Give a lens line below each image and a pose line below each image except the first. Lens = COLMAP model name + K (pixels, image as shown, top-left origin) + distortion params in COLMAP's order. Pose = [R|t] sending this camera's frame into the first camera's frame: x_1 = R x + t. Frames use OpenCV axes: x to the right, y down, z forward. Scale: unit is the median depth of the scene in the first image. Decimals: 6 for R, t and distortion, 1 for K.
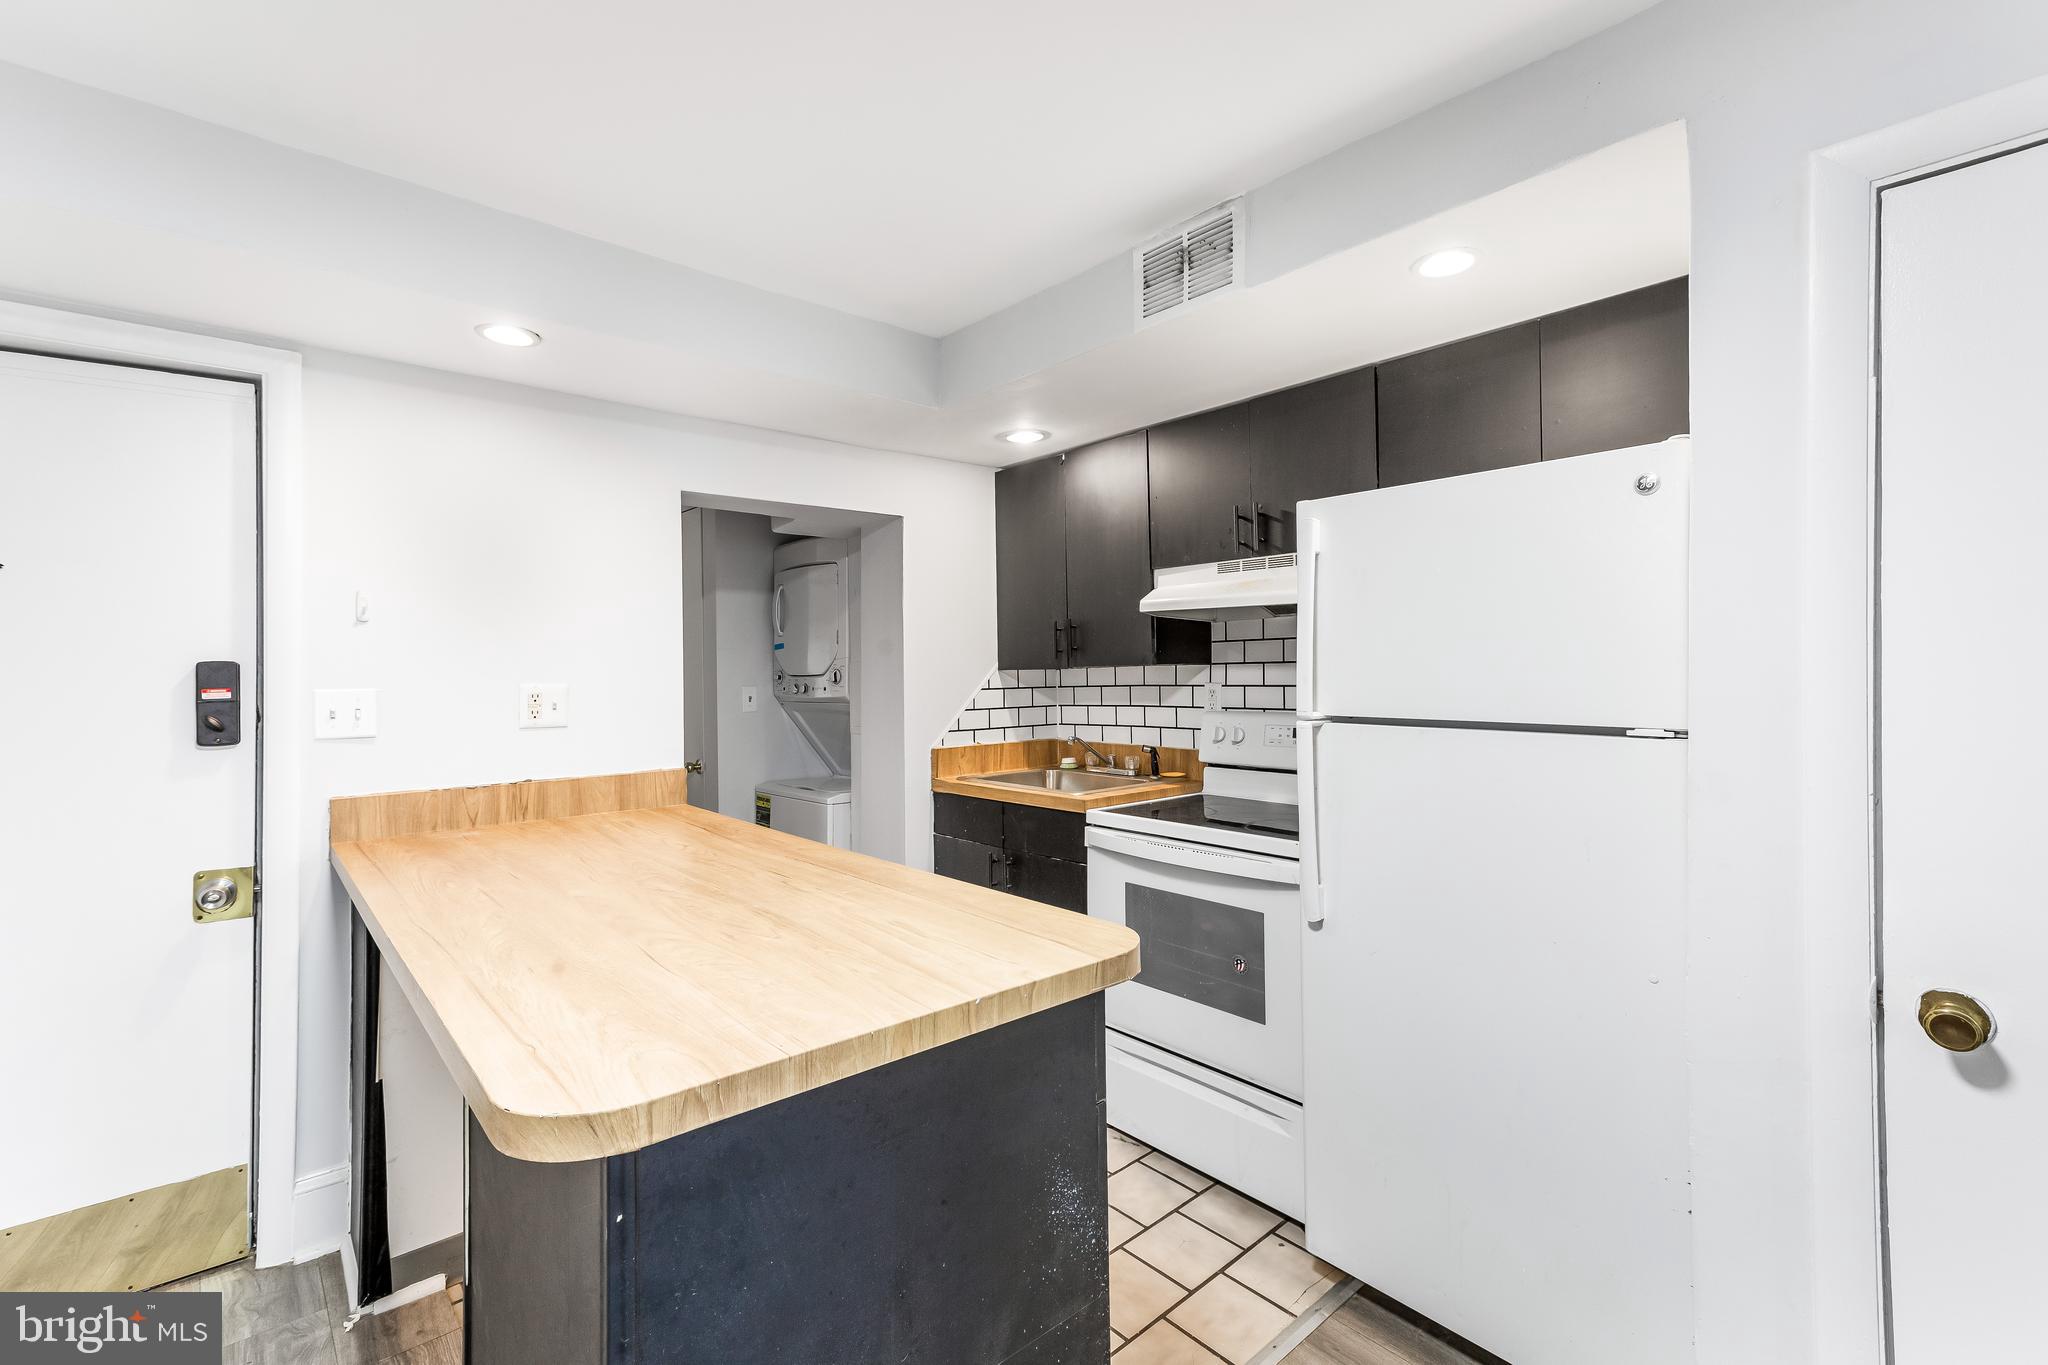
lens RADIAL K [[899.8, 0, 1020.6], [0, 899.8, 662.5], [0, 0, 1]] dist [0.023082, 0.000104]
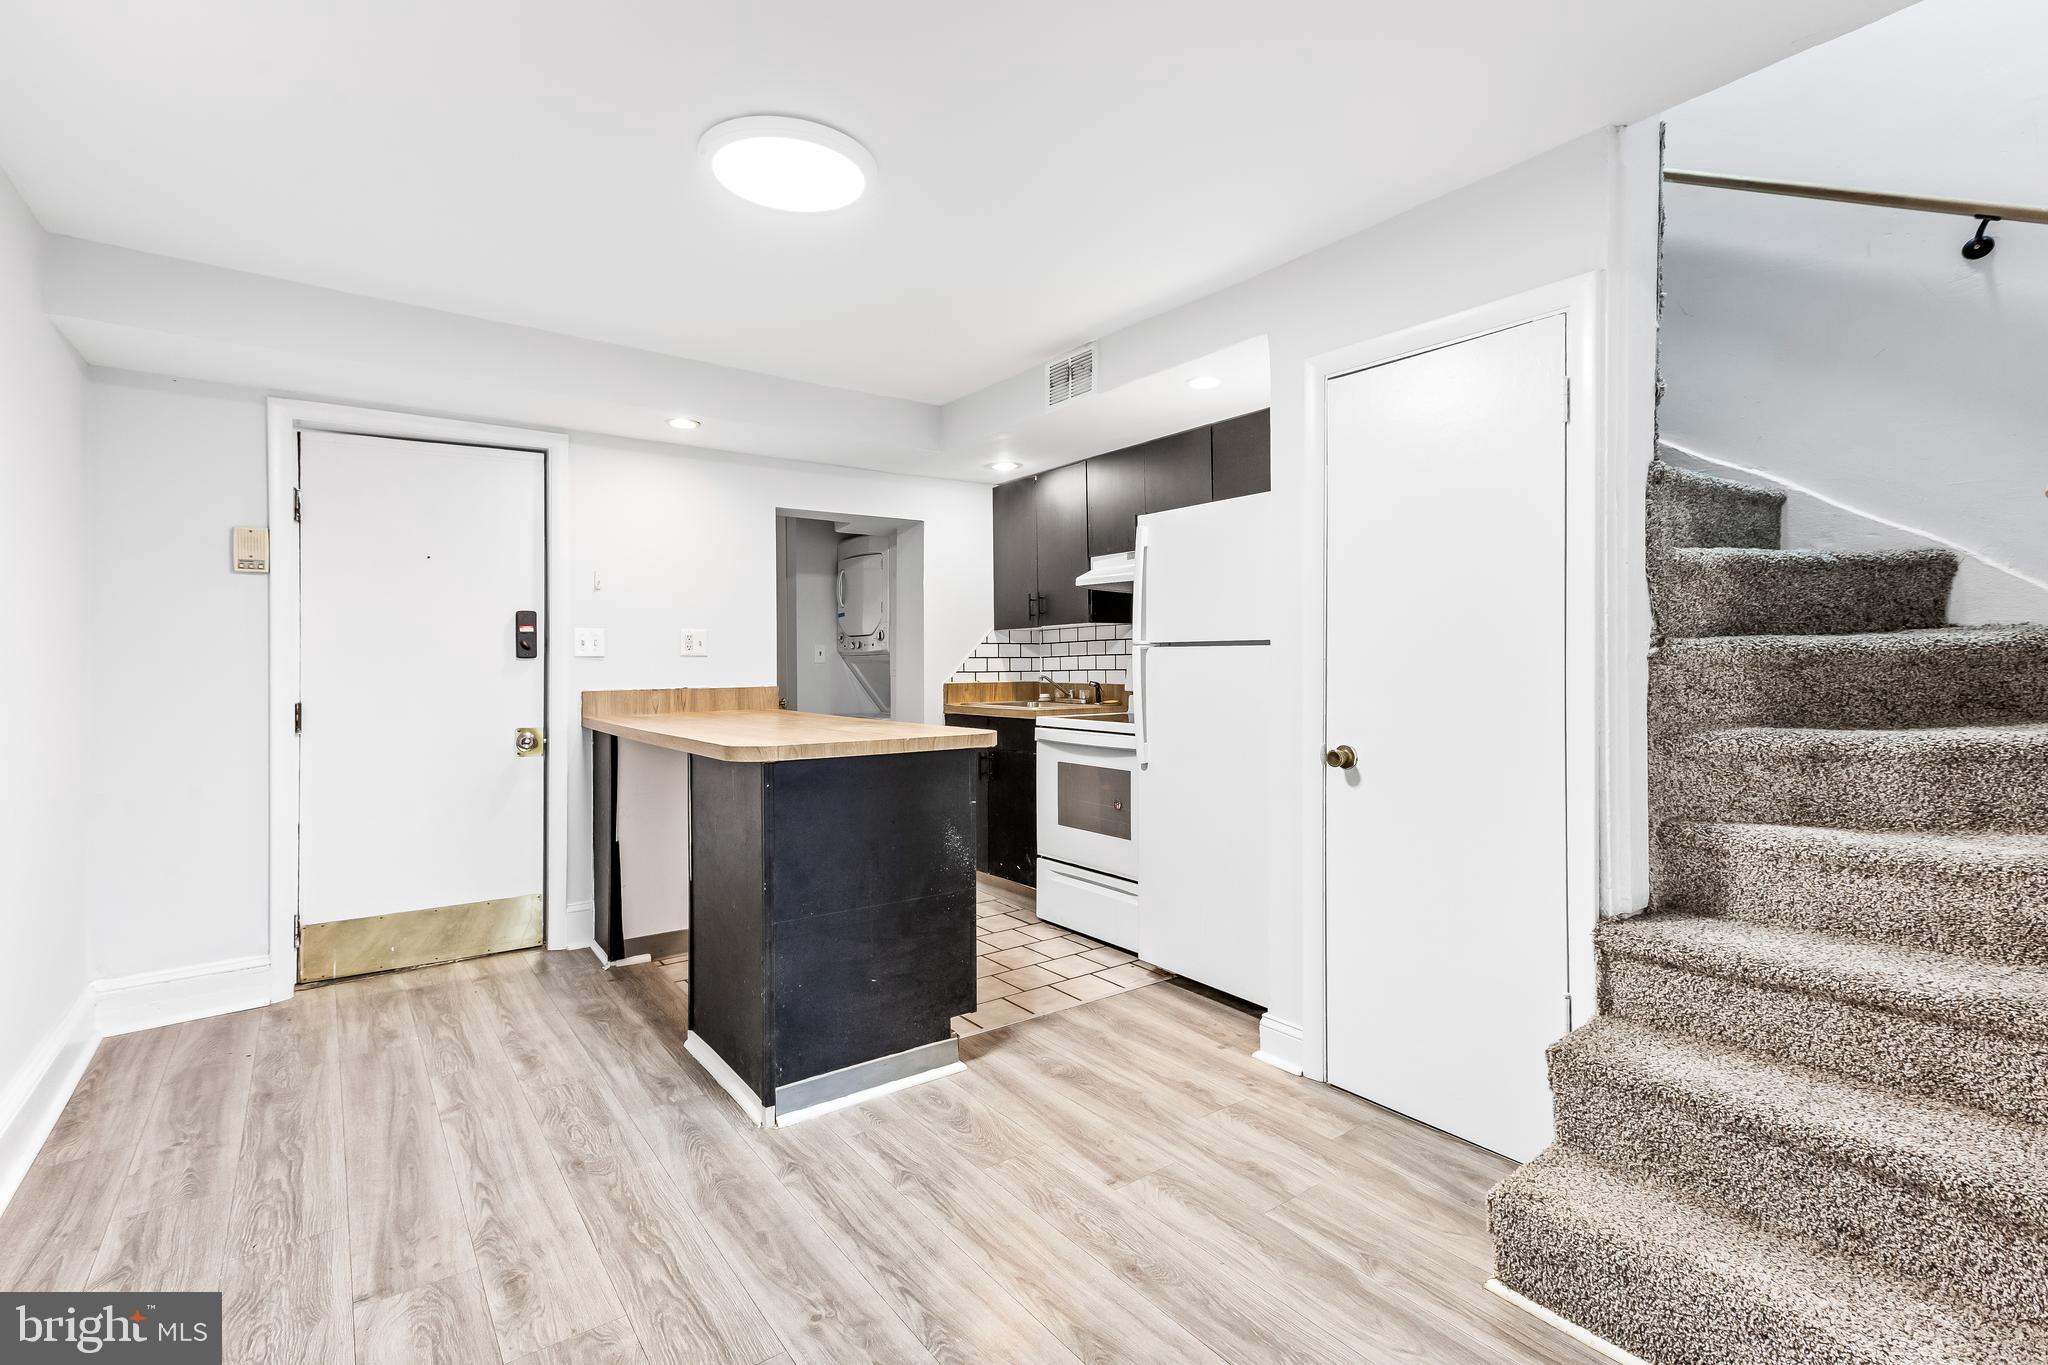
lens RADIAL K [[917.0, 0, 1019.4], [0, 917.0, 663.3], [0, 0, 1]] dist [0.017245, 0.000376]
pose [[0.996440, 0.006120, -0.084078, 0.154507], [-0.005344, 0.999941, 0.009448, 0.053485], [0.084131, -0.008965, 0.996414, -0.475626]]
